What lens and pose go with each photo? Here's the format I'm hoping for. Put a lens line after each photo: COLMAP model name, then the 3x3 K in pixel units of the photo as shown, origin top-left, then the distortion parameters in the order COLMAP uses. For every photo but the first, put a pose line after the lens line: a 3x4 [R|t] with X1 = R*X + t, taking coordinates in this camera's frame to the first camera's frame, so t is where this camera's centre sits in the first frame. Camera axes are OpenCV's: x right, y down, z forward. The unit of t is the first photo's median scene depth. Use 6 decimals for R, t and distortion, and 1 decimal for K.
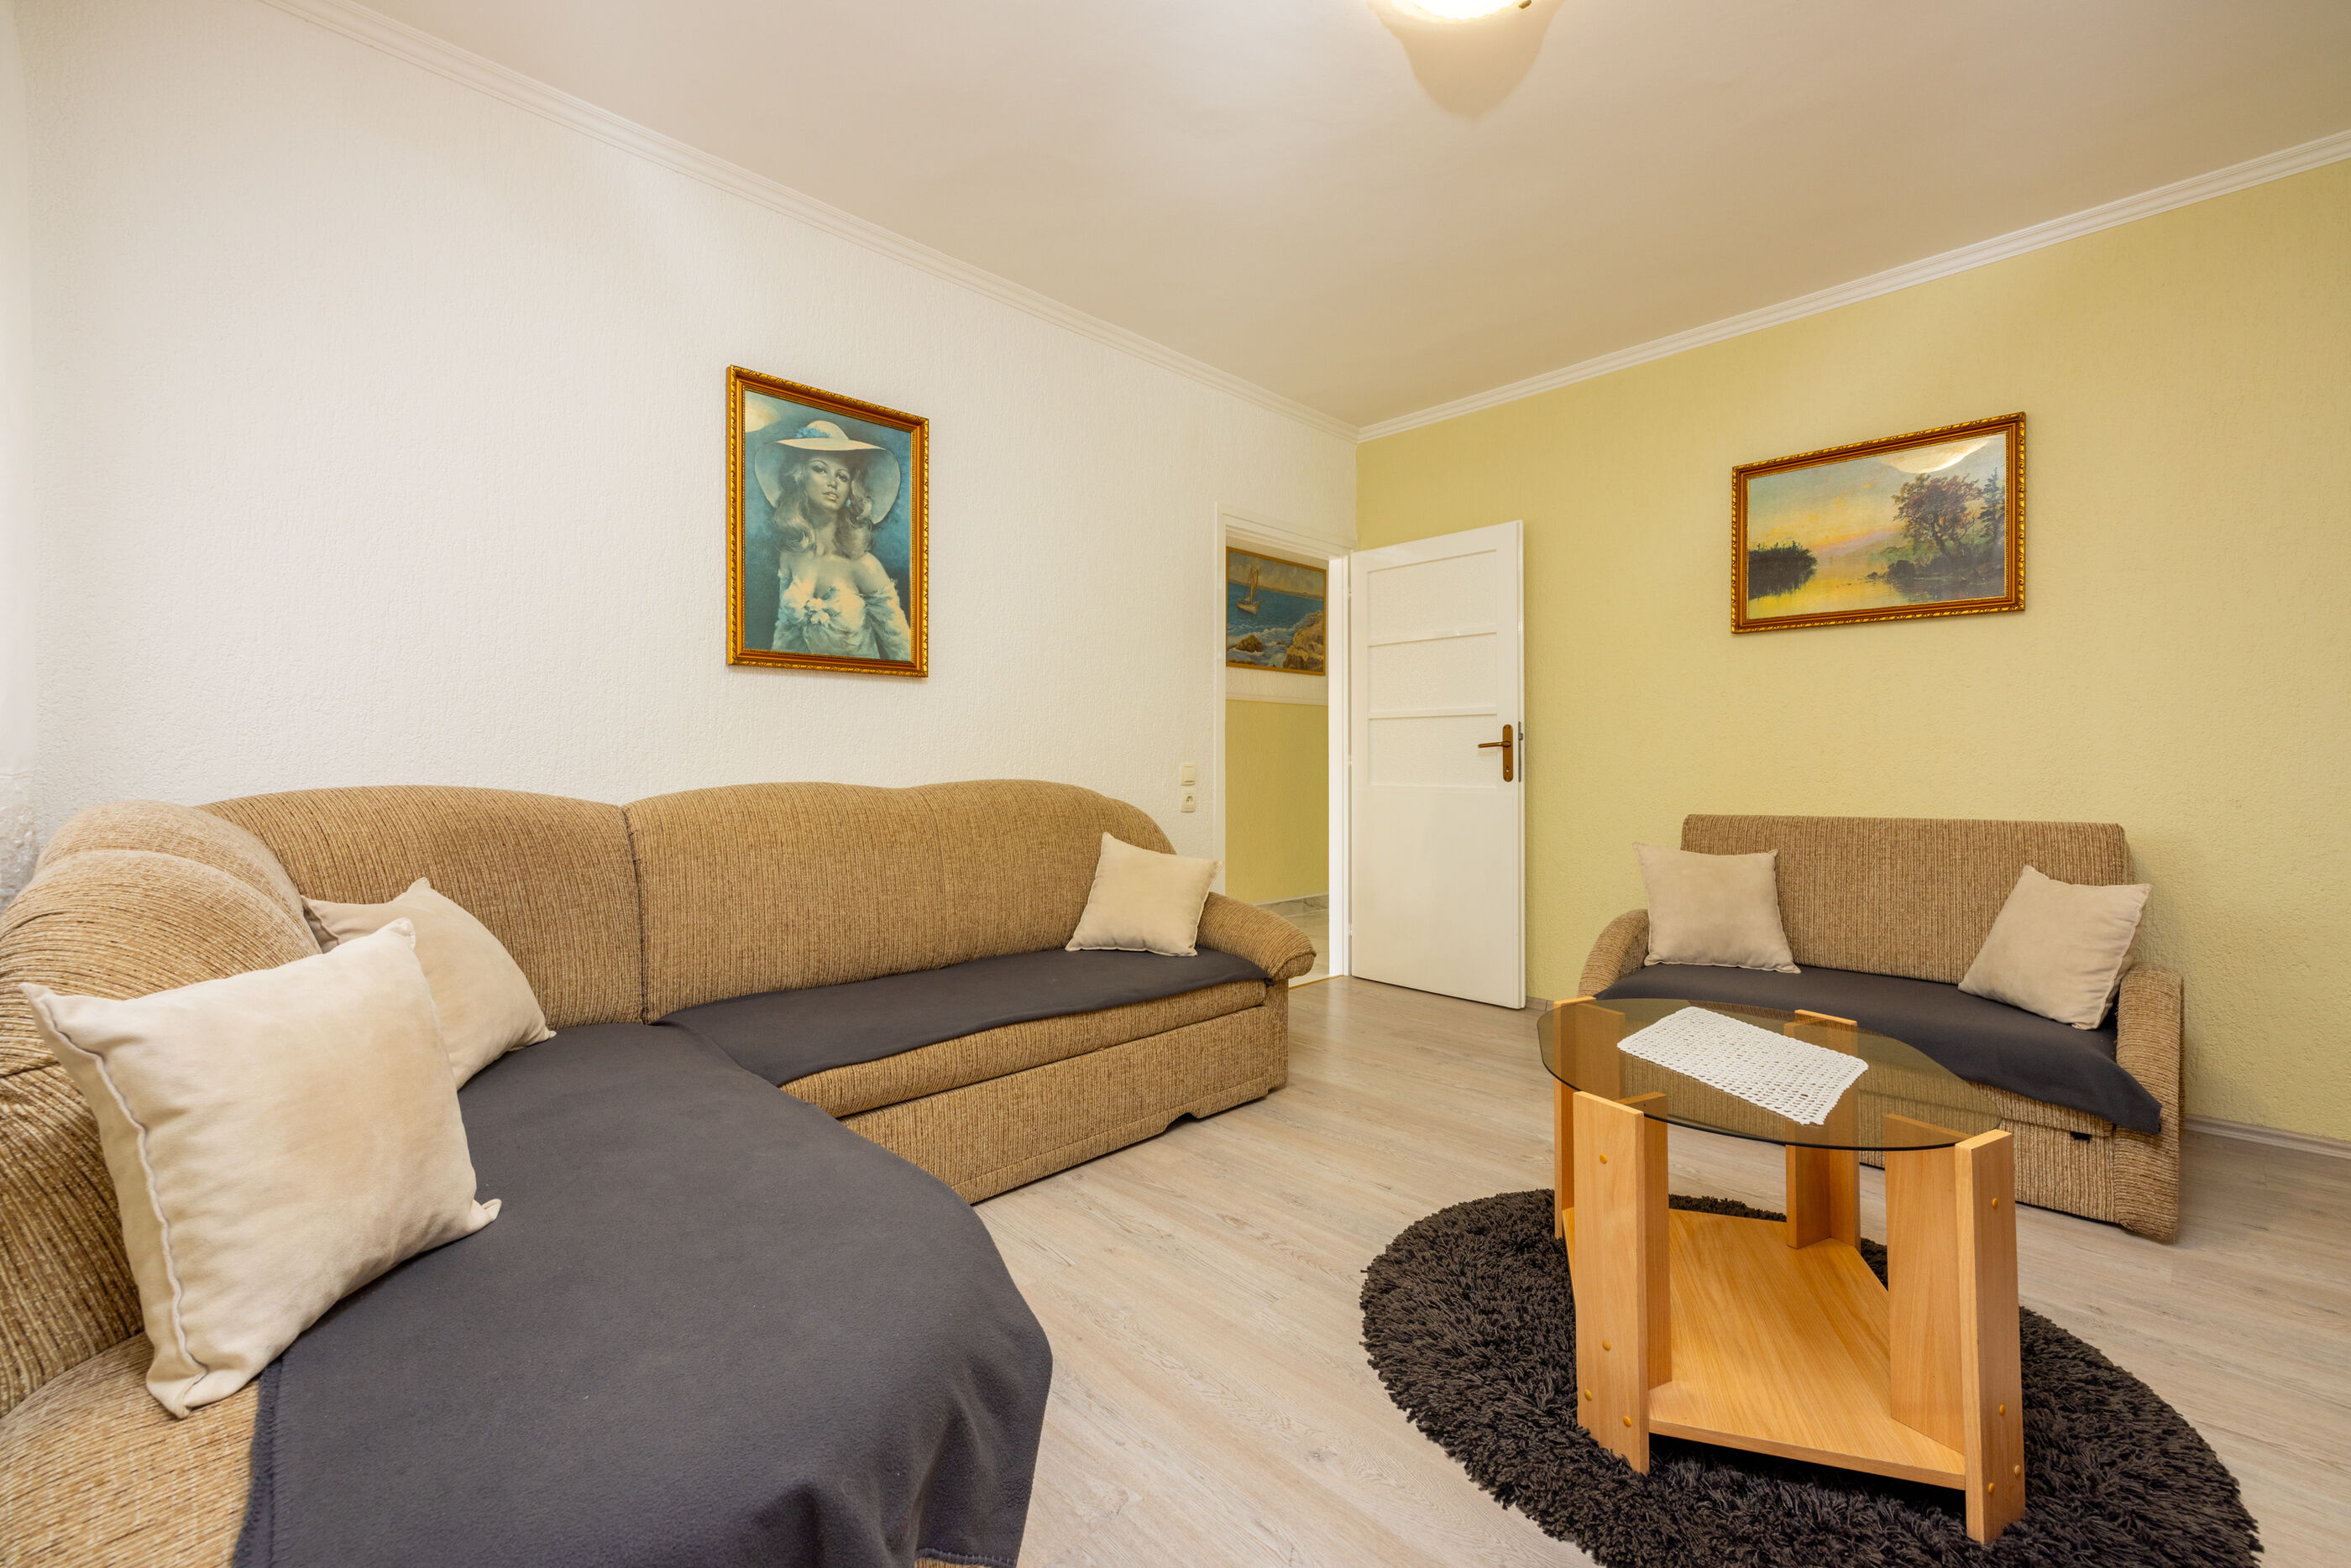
lens RADIAL K [[991.1, 0, 1179.5], [0, 991.1, 734.3], [0, 0, 1]] dist [0.003858, 0.000399]
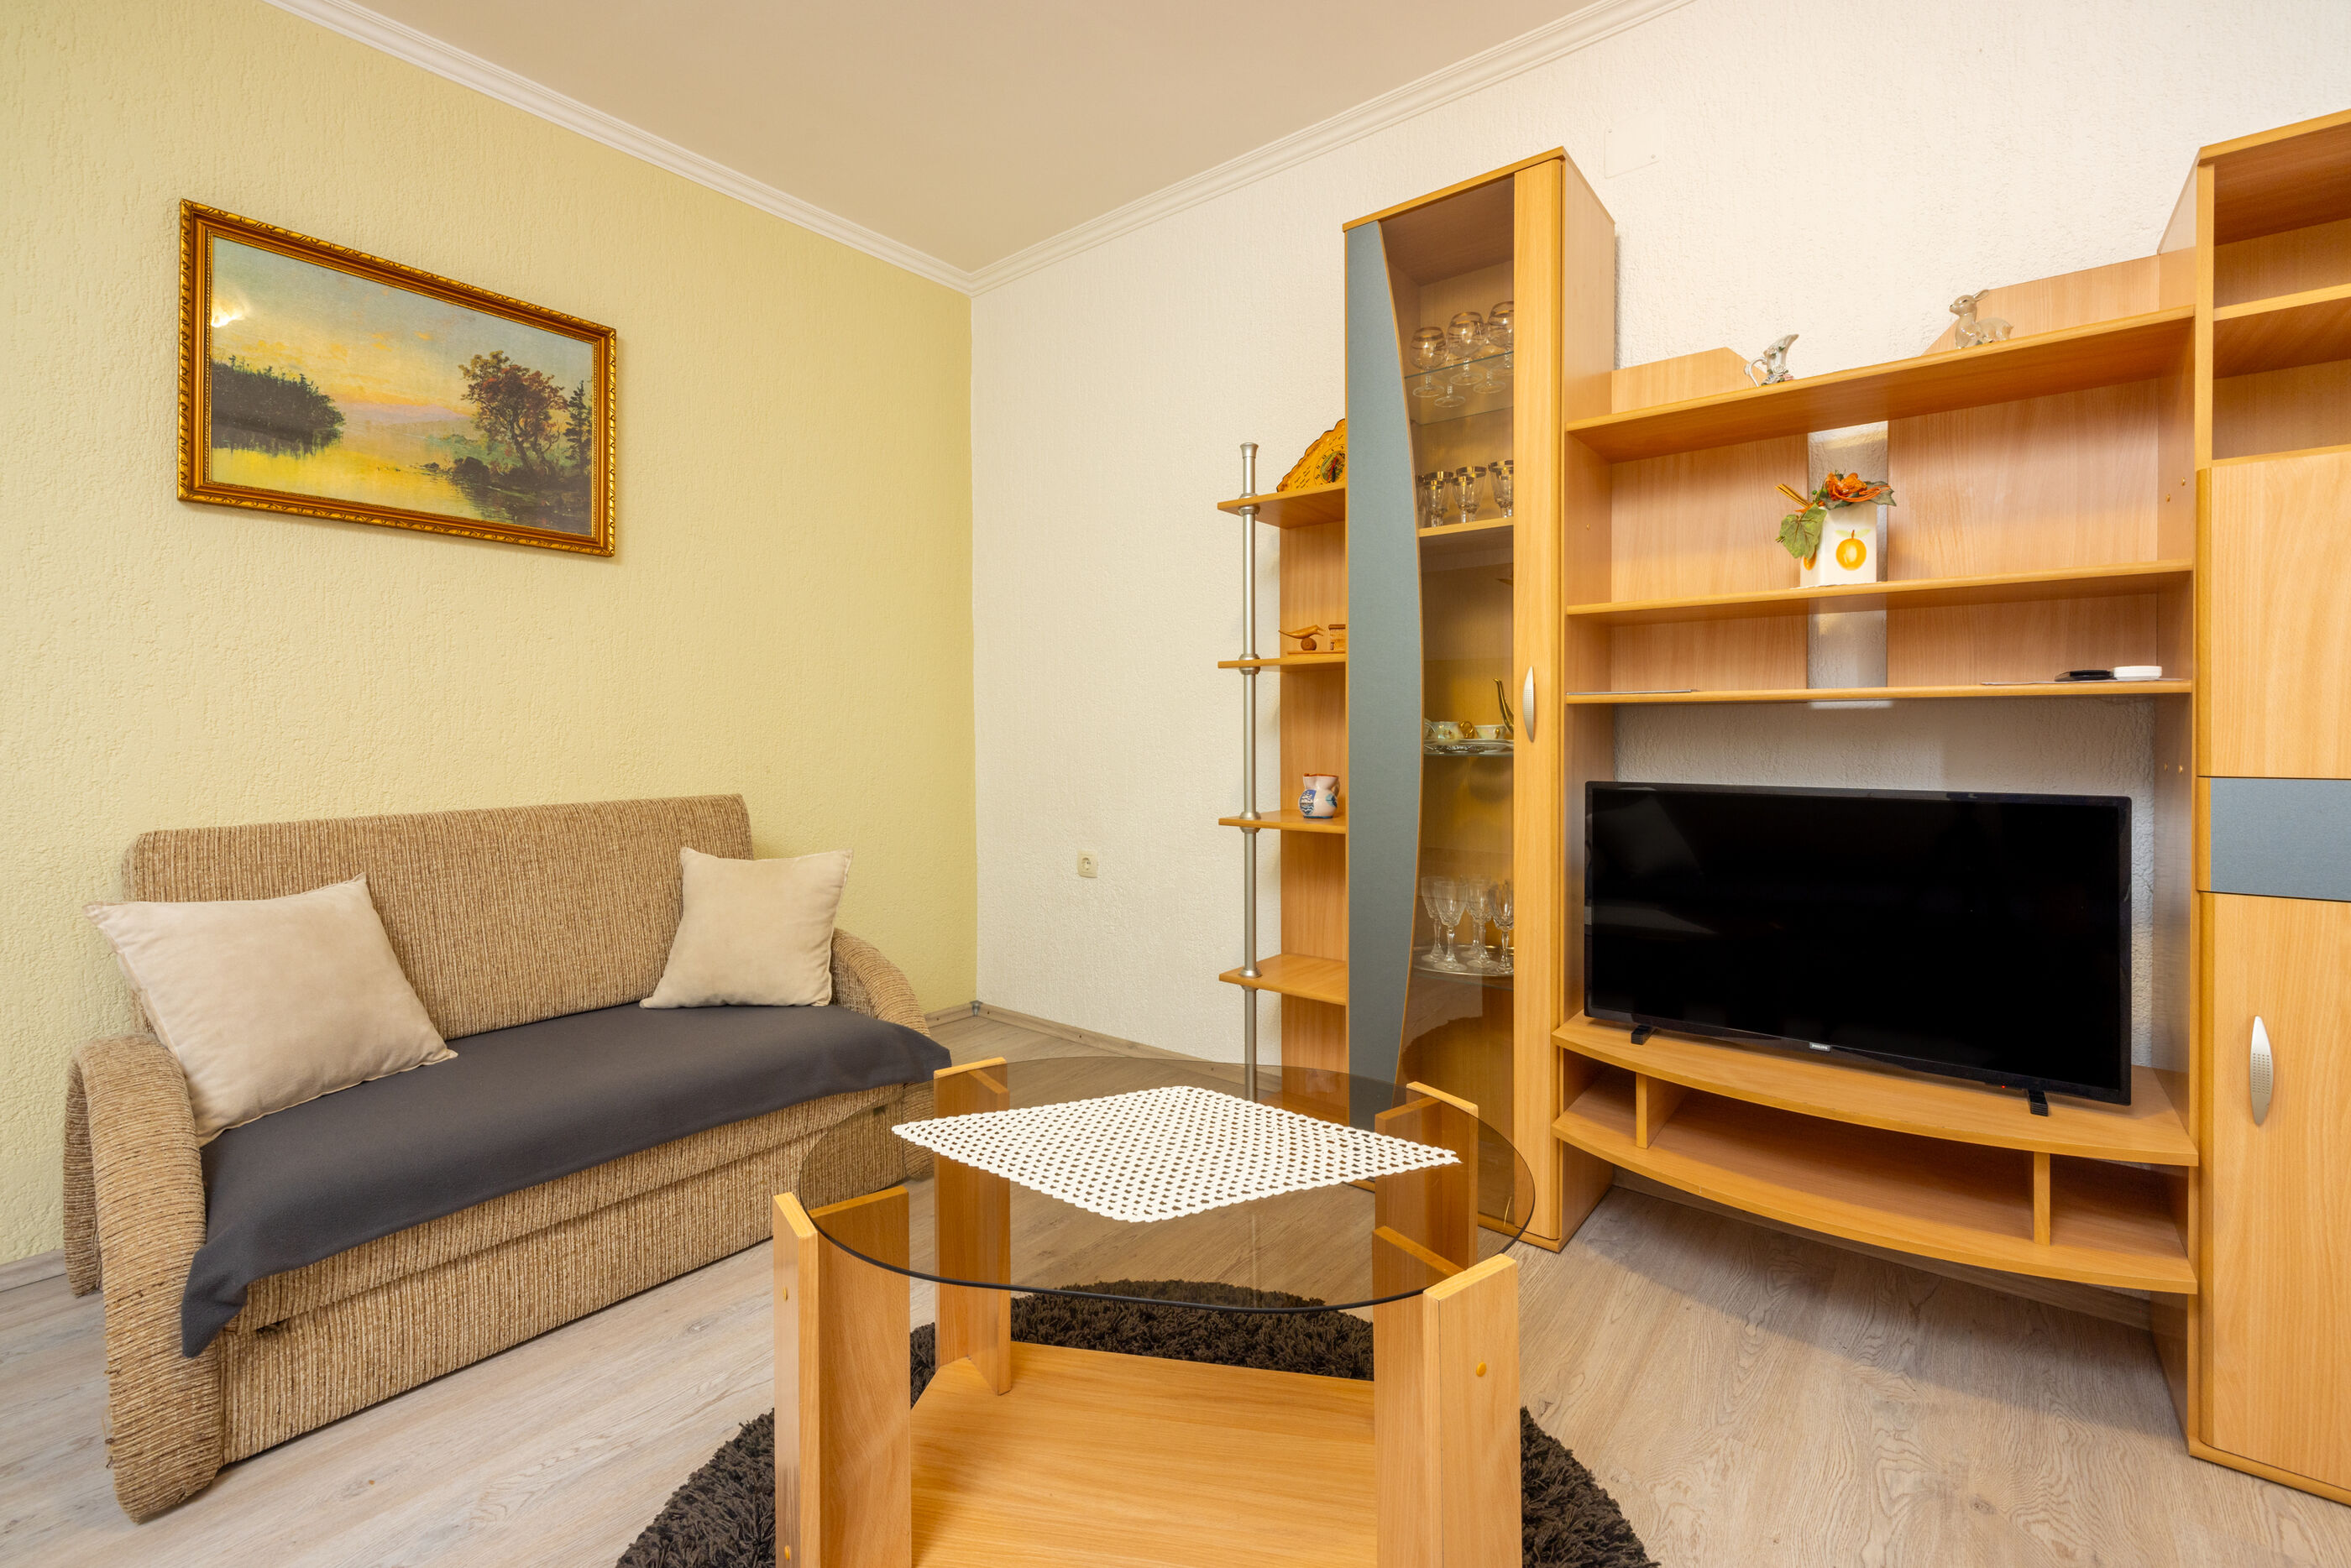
lens RADIAL K [[991.1, 0, 1179.5], [0, 991.1, 734.3], [0, 0, 1]] dist [0.003858, 0.000399]
pose [[-0.128014, -0.004753, 0.991761, -0.074918], [-0.027663, 0.999617, 0.001220, 0.015100], [-0.991386, -0.027279, -0.128097, 0.580365]]
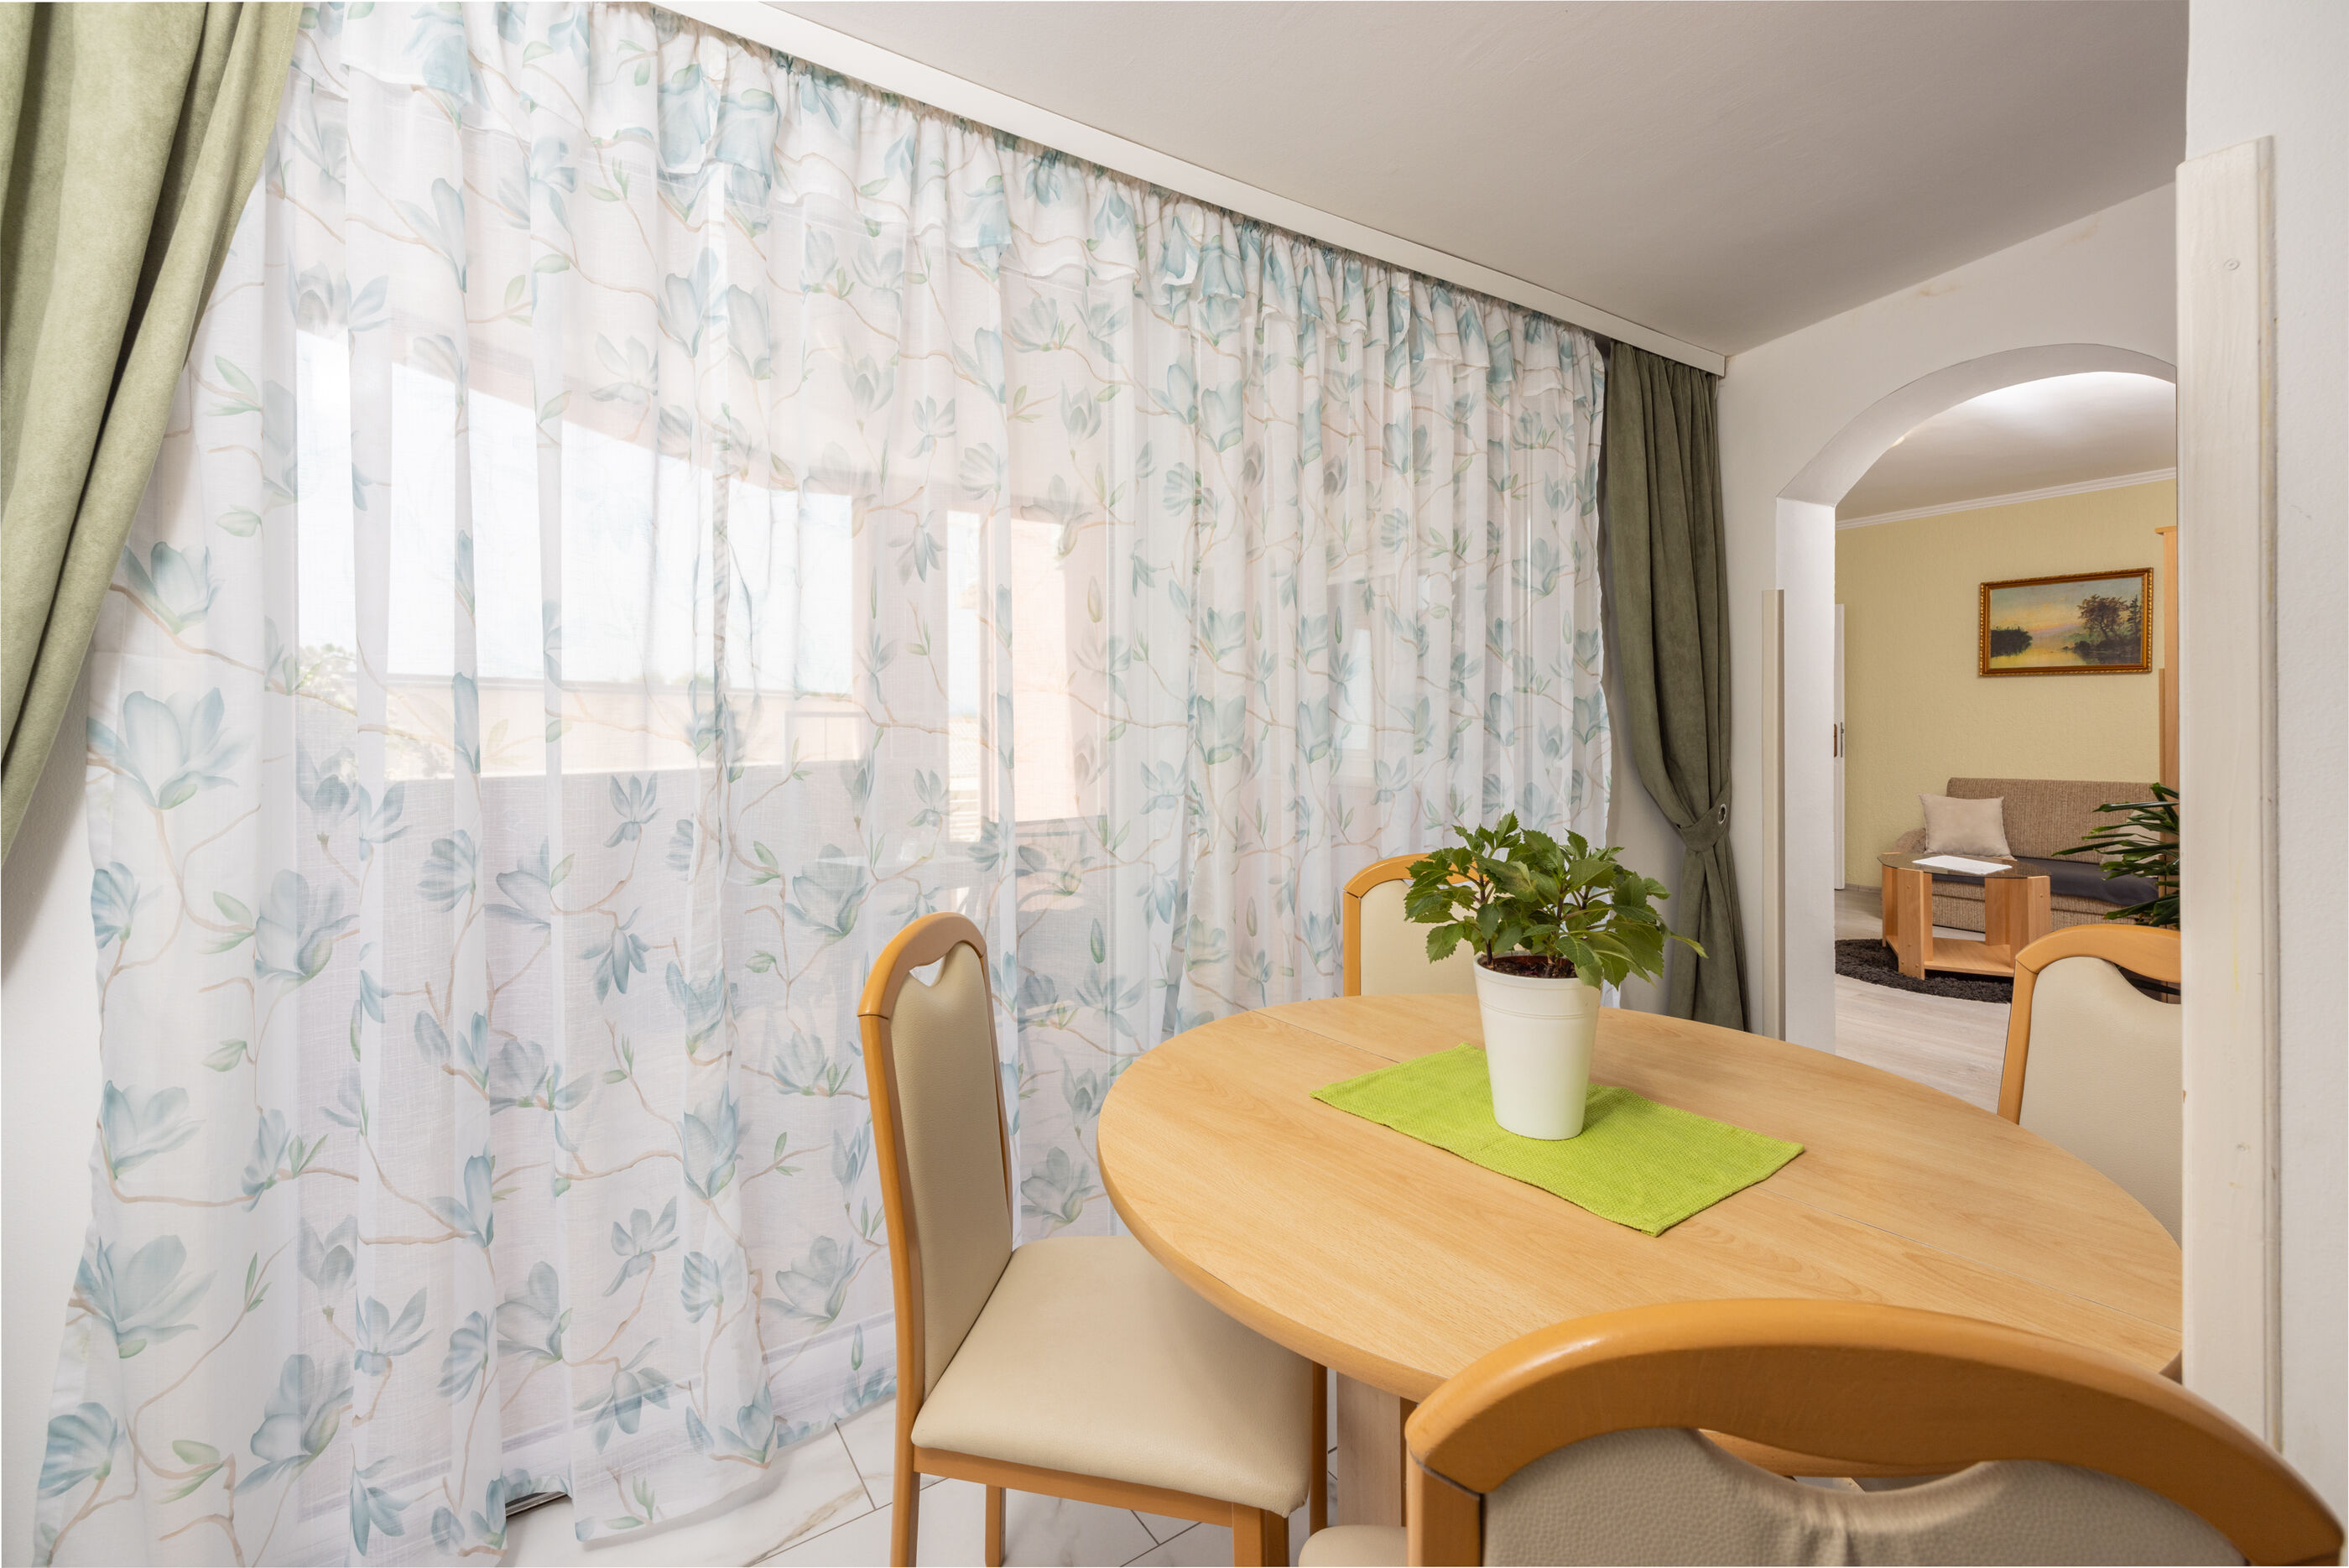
lens RADIAL K [[1006.9, 0, 1174.4], [0, 1006.9, 725.5], [0, 0, 1]] dist [-0.000292, 0.000161]
pose [[0.982830, -0.002819, -0.184490, -0.595147], [0.008290, 0.999548, 0.028887, -0.088413], [0.184325, -0.029920, 0.982410, -1.171665]]
